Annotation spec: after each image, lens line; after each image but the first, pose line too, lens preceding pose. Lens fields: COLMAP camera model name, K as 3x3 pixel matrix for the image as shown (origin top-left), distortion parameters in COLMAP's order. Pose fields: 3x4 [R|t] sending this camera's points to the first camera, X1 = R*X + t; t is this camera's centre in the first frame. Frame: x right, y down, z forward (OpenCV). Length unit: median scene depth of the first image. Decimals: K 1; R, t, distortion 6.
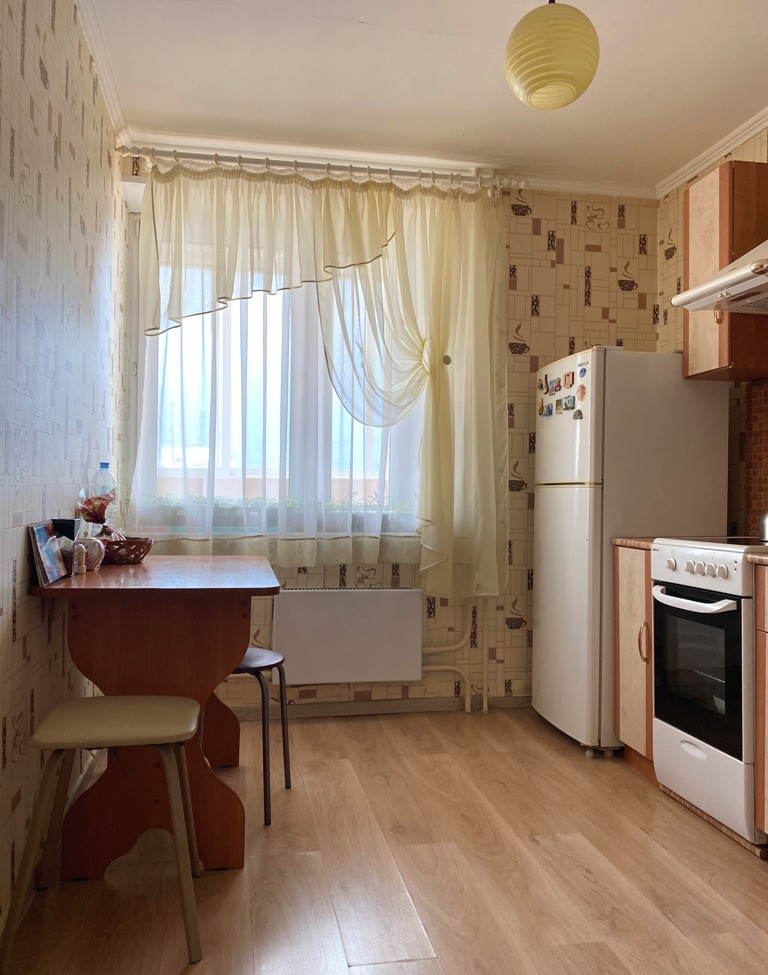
lens RADIAL K [[821.9, 0, 382.6], [0, 821.9, 486.0], [0, 0, 1]] dist [0.048924, -0.094211]
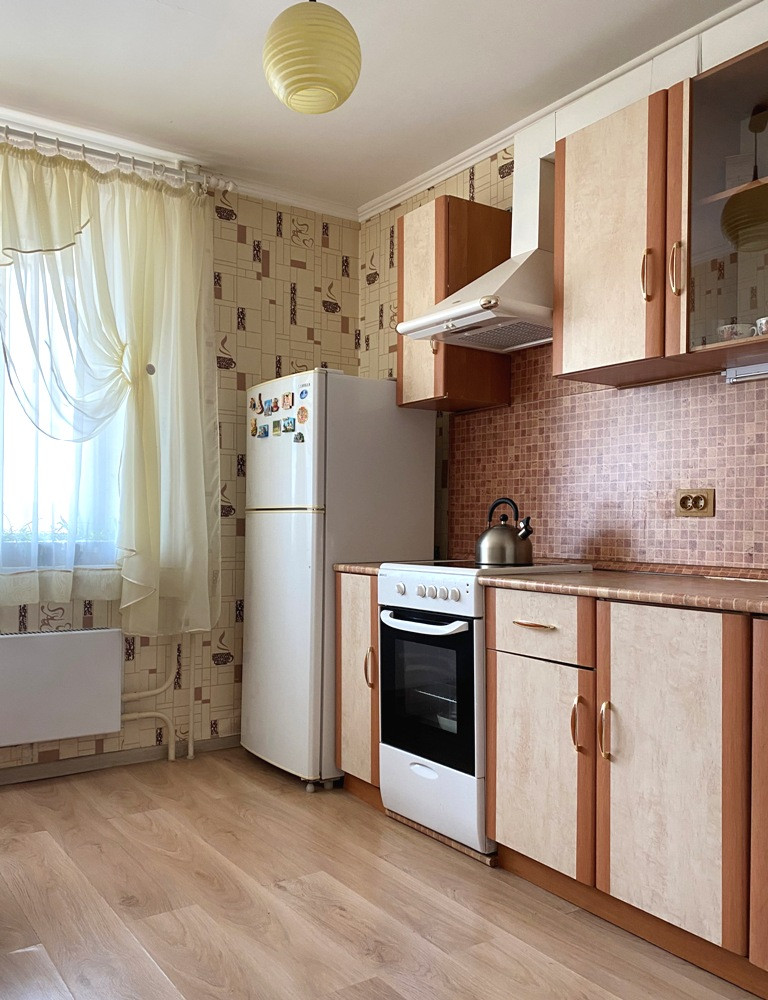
lens RADIAL K [[869.5, 0, 382.3], [0, 869.5, 520.4], [0, 0, 1]] dist [0.077962, -0.186309]
pose [[0.912605, -0.003715, 0.408825, -0.085032], [-0.000935, 0.999937, 0.011175, -0.001137], [-0.408840, -0.010580, 0.912545, 0.030858]]
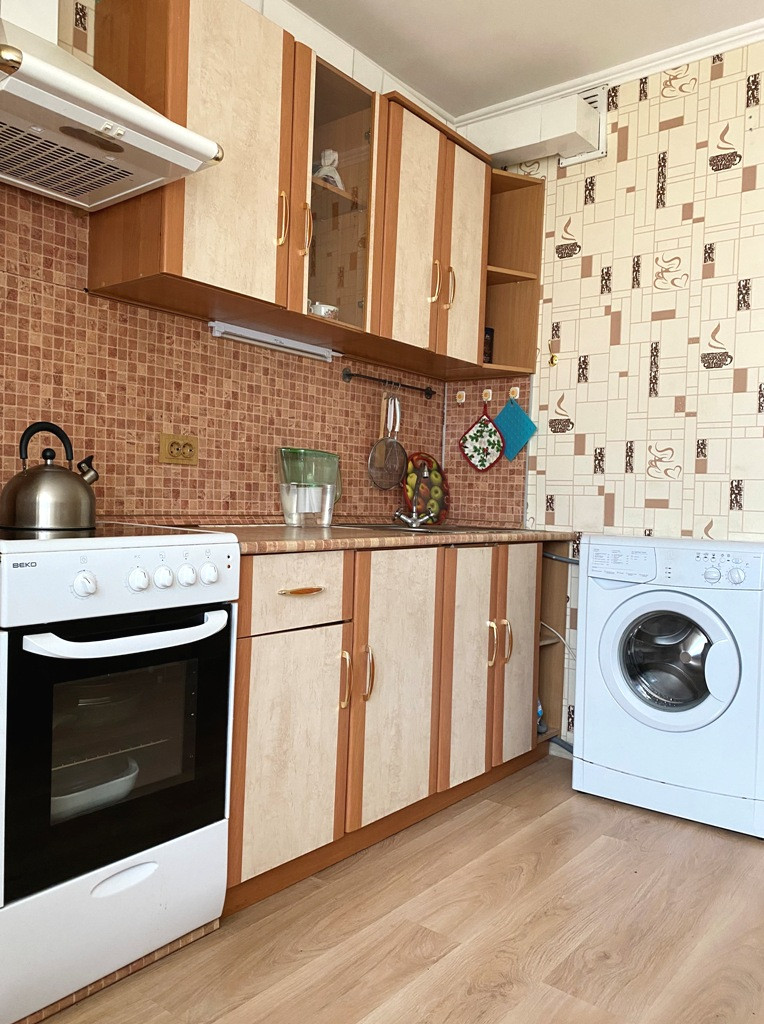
lens RADIAL K [[792.4, 0, 380.6], [0, 792.4, 512.6], [0, 0, 1]] dist [0.018566, -0.006869]
pose [[-0.654037, -0.049214, 0.754860, -0.135655], [-0.046157, 0.998618, 0.025114, 0.020934], [-0.755053, -0.018417, -0.655405, 0.968308]]
